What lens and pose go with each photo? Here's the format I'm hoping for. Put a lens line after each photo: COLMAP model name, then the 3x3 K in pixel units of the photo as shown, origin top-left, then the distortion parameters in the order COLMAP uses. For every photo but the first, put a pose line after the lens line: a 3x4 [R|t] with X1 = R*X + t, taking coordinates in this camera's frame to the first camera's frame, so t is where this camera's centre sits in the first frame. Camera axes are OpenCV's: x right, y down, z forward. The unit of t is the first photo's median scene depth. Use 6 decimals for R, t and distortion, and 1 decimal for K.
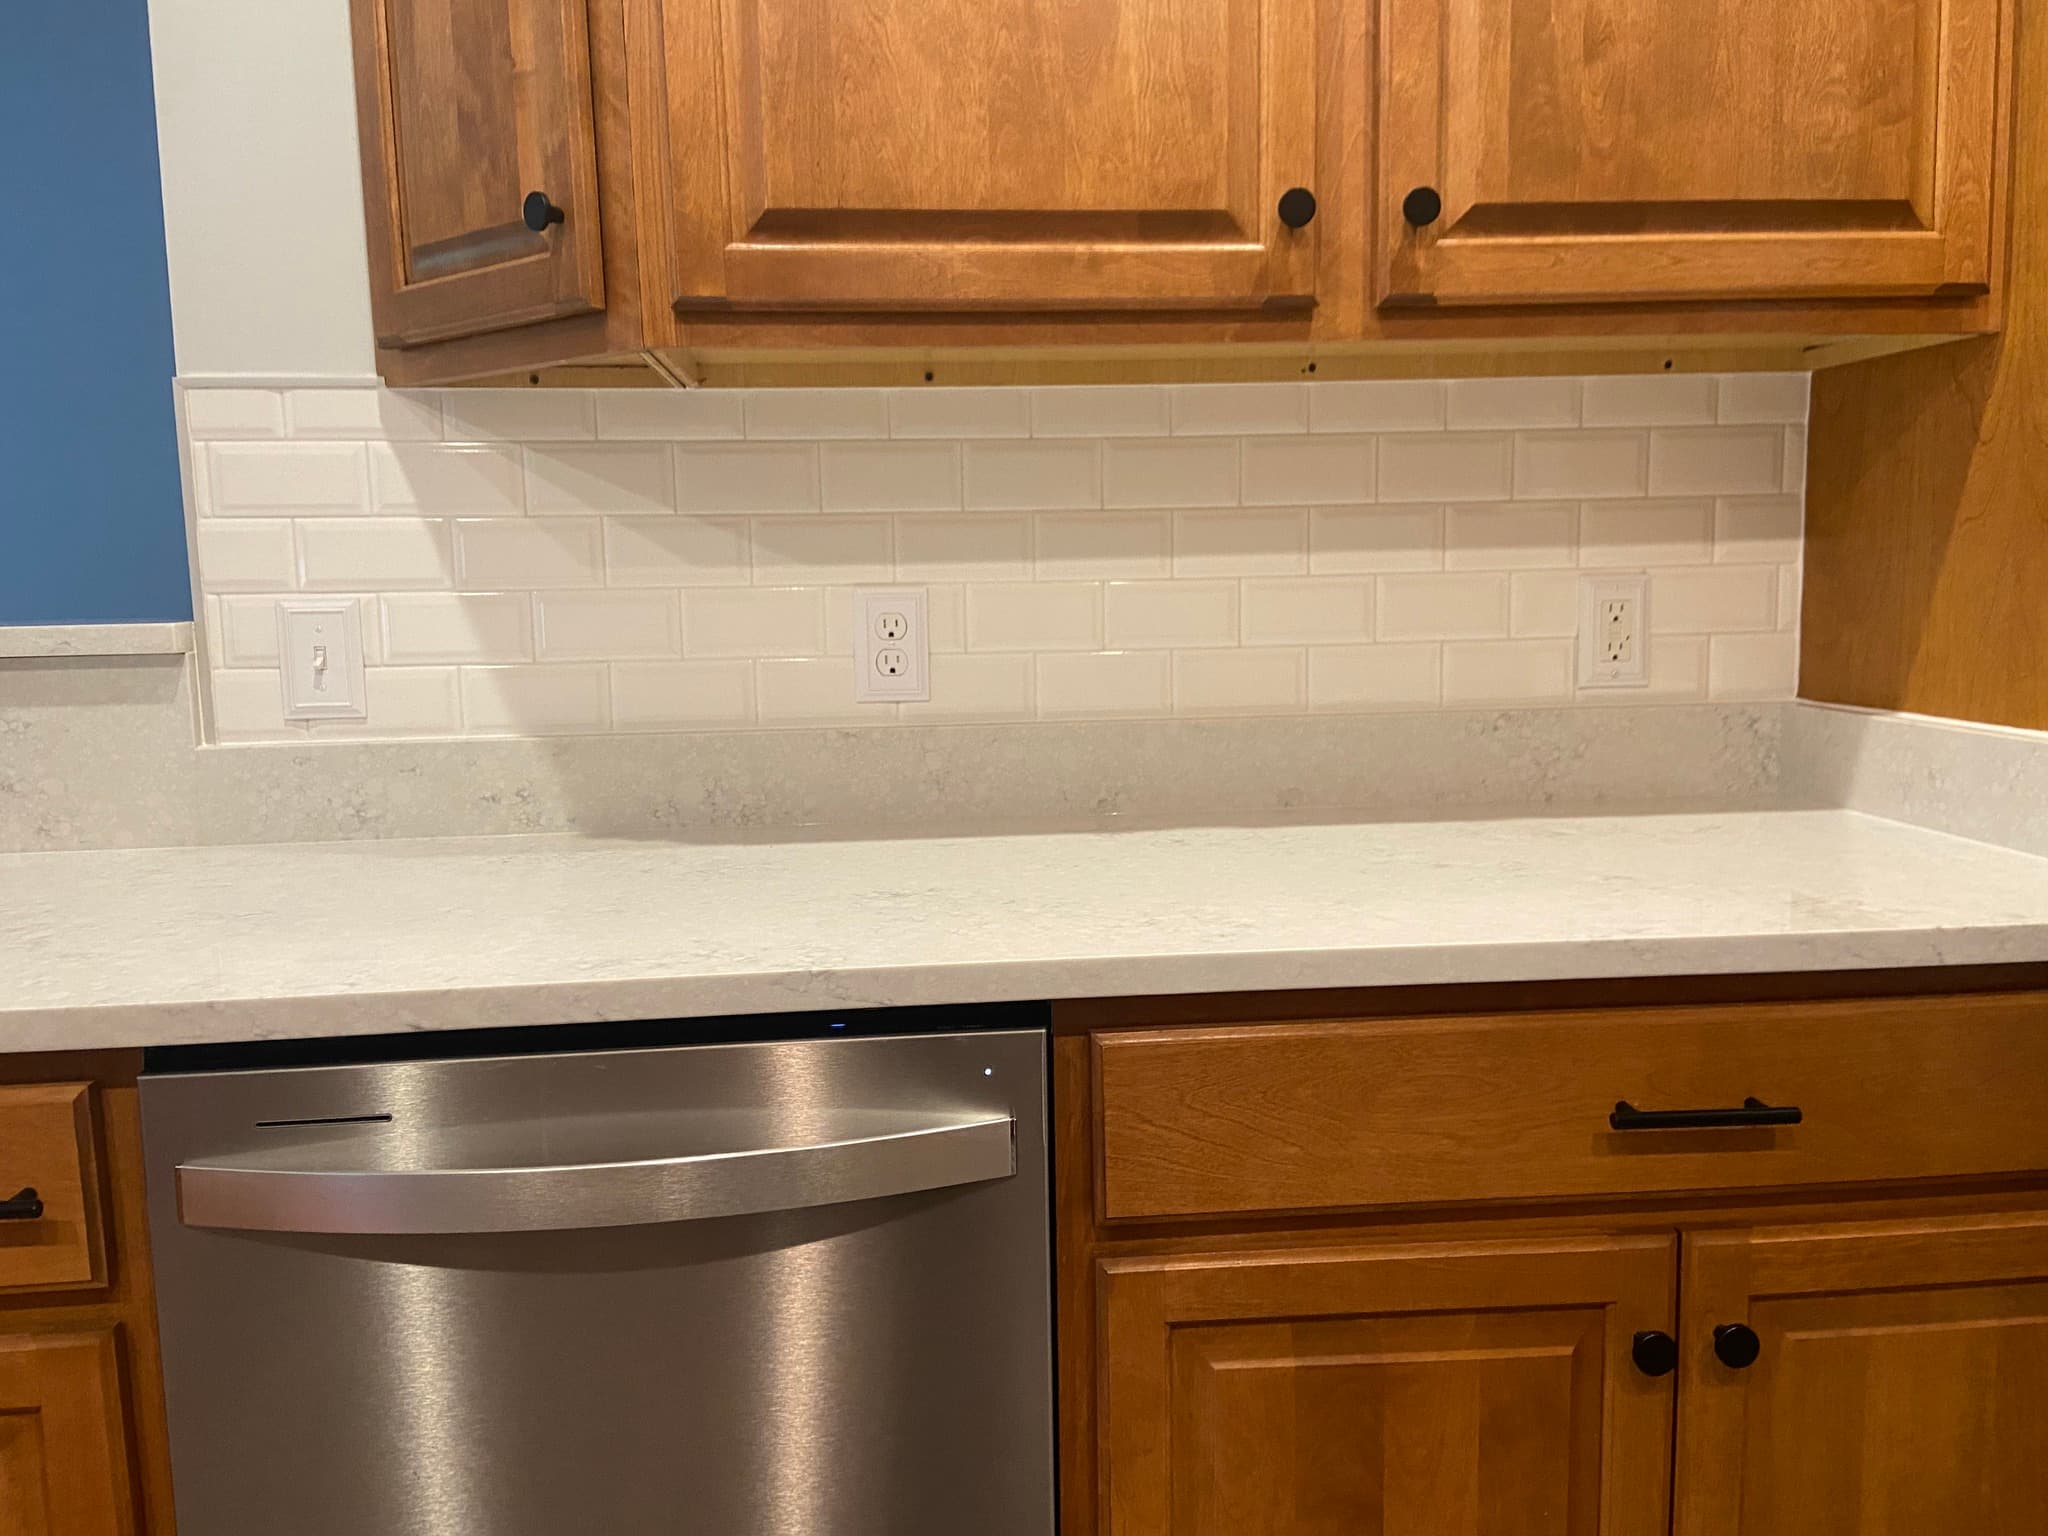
lens RADIAL K [[1504.1, 0, 1007.7], [0, 1504.1, 759.9], [0, 0, 1]] dist [0.082983, -0.099371]
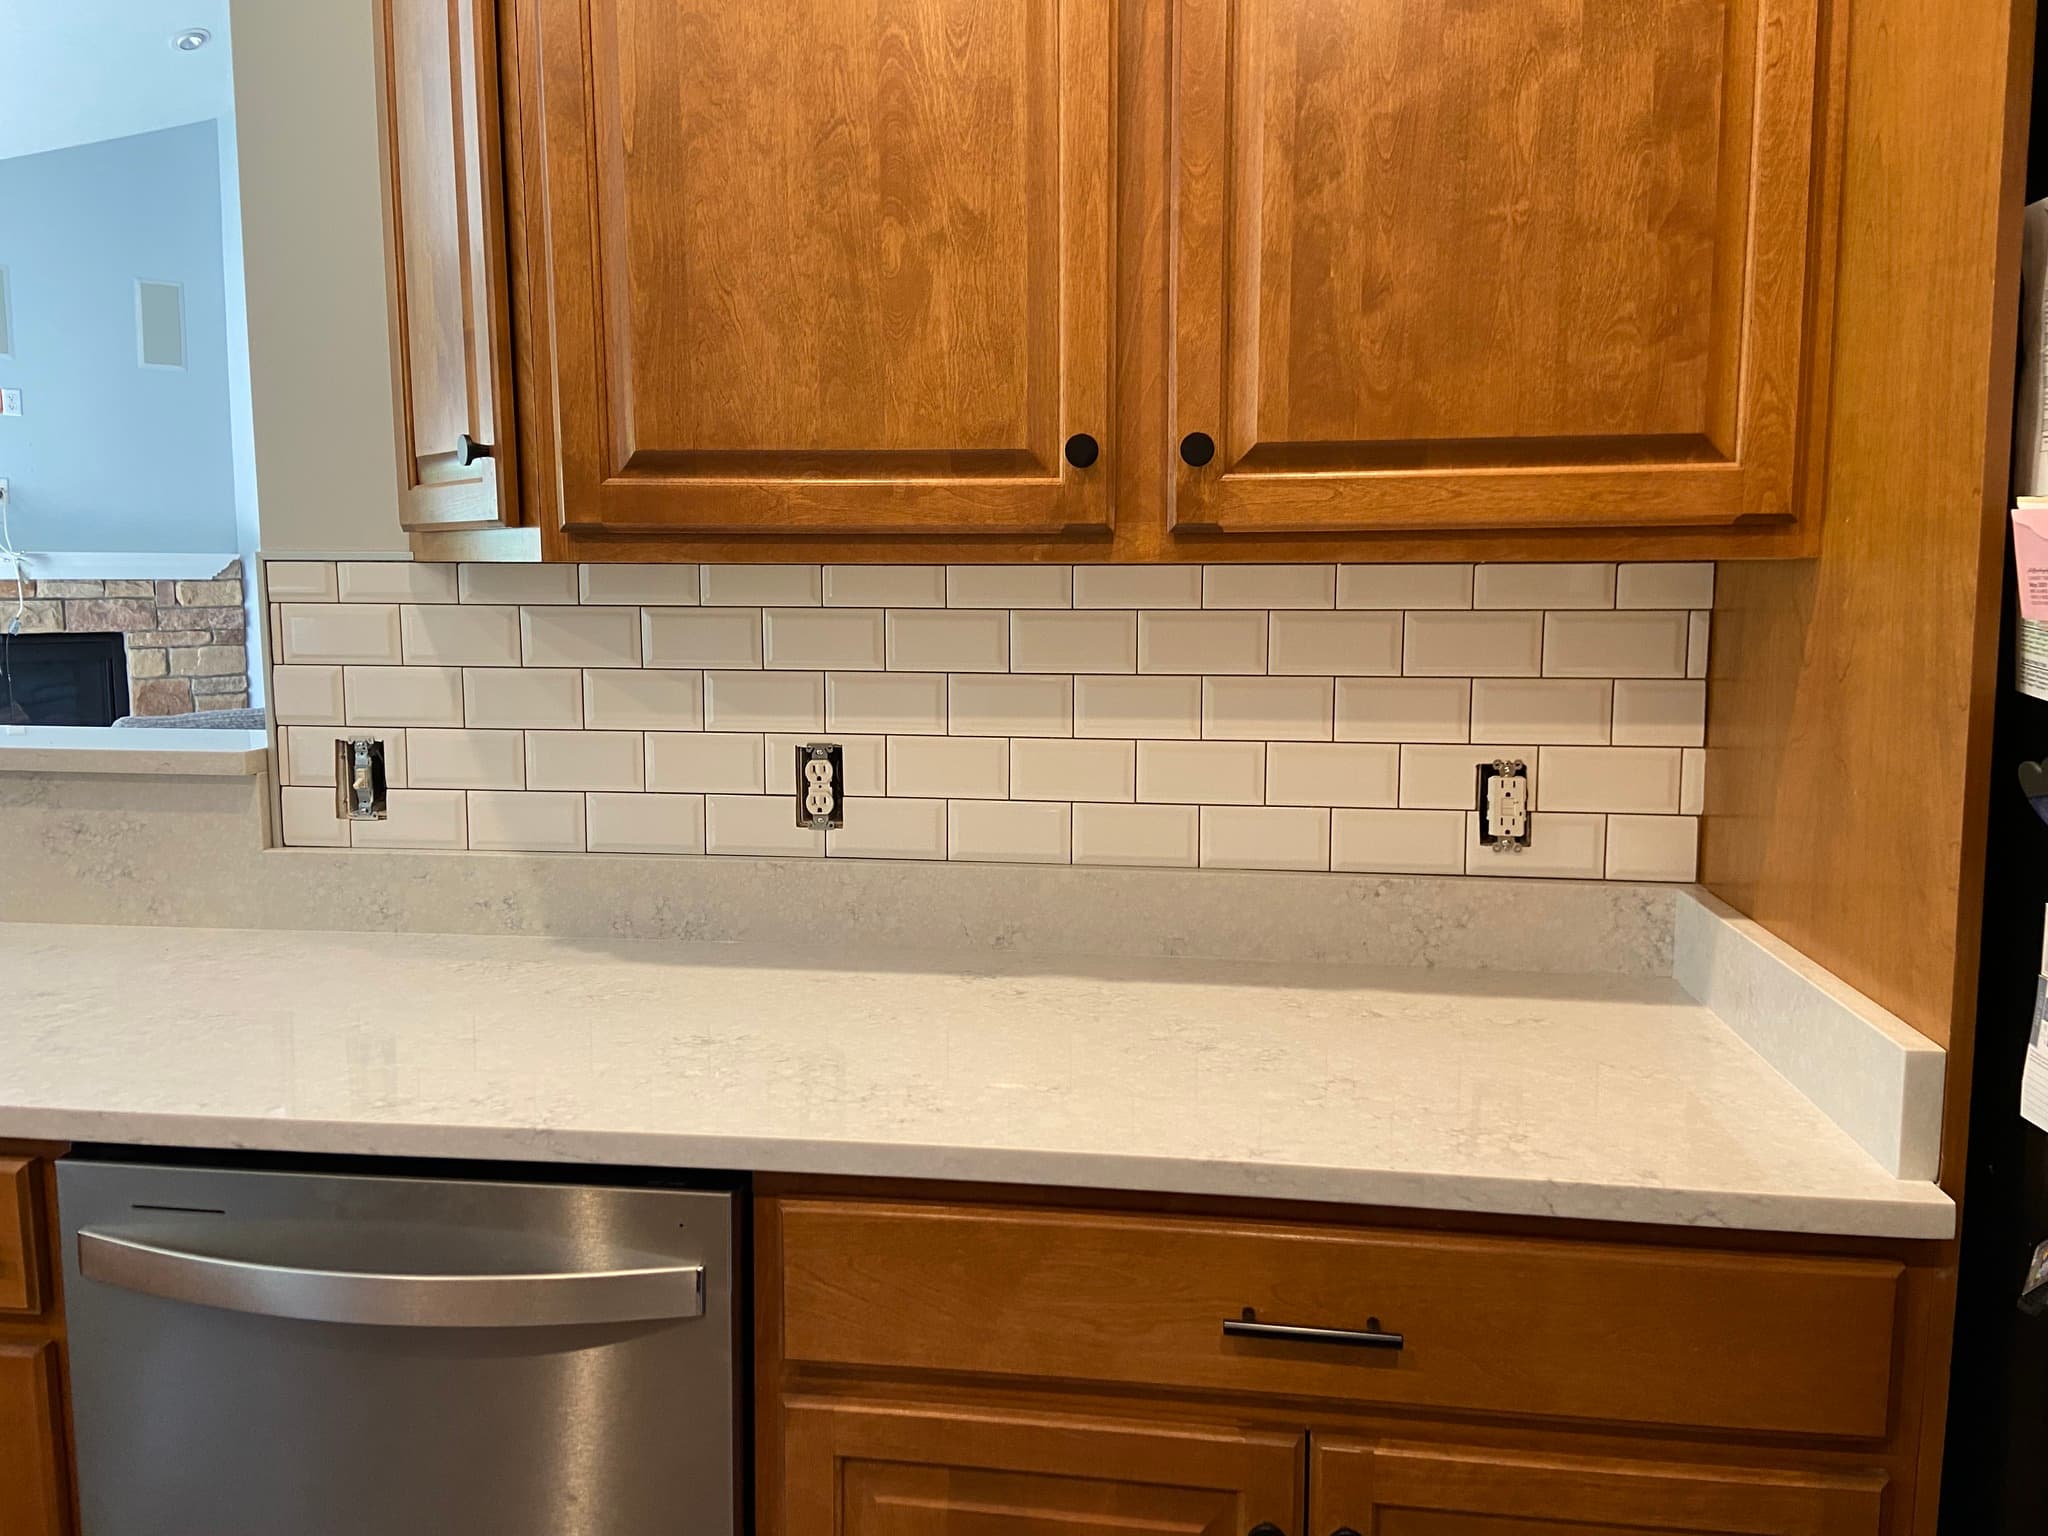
lens RADIAL K [[1504.1, 0, 1032.0], [0, 1504.1, 747.0], [0, 0, 1]] dist [0.082983, -0.099371]
pose [[0.976478, 0.045346, -0.210796, 0.391405], [-0.046017, 0.998939, 0.001725, -0.144934], [0.210650, 0.008016, 0.977529, -0.083692]]
